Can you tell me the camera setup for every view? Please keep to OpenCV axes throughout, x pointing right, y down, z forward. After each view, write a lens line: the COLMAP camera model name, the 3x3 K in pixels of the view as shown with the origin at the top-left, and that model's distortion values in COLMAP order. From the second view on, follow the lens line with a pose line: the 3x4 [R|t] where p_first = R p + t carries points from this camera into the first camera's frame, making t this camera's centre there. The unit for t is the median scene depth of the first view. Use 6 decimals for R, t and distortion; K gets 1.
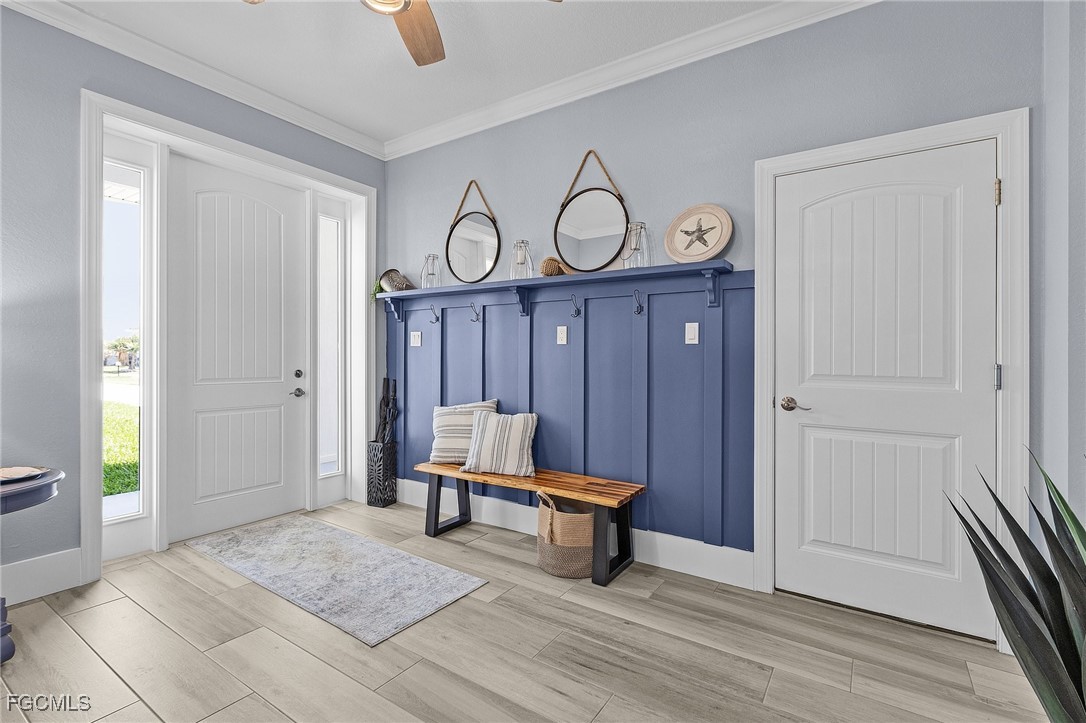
lens RADIAL K [[498.9, 0, 541.6], [0, 498.9, 351.4], [0, 0, 1]] dist [0.000238, 0.000108]
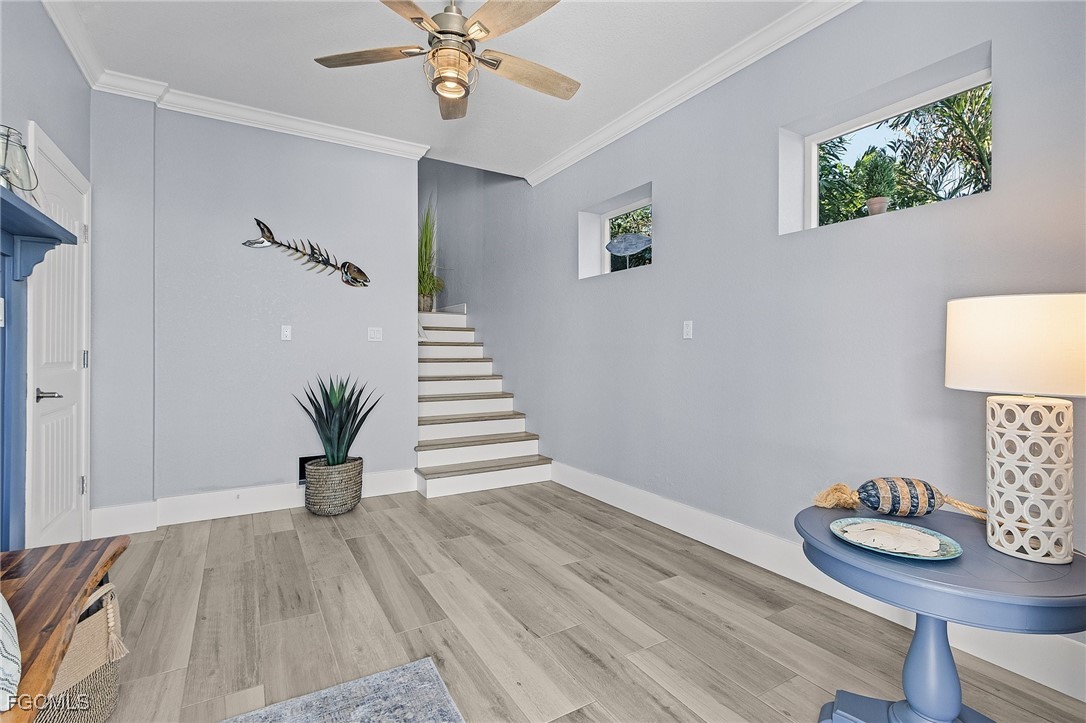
lens RADIAL K [[498.9, 0, 541.6], [0, 498.9, 351.4], [0, 0, 1]] dist [0.000238, 0.000108]
pose [[-0.903405, -0.012042, 0.428620, -0.931090], [-0.013444, 0.999910, -0.000243, 0.013193], [-0.428578, -0.005982, -0.903485, 1.773086]]
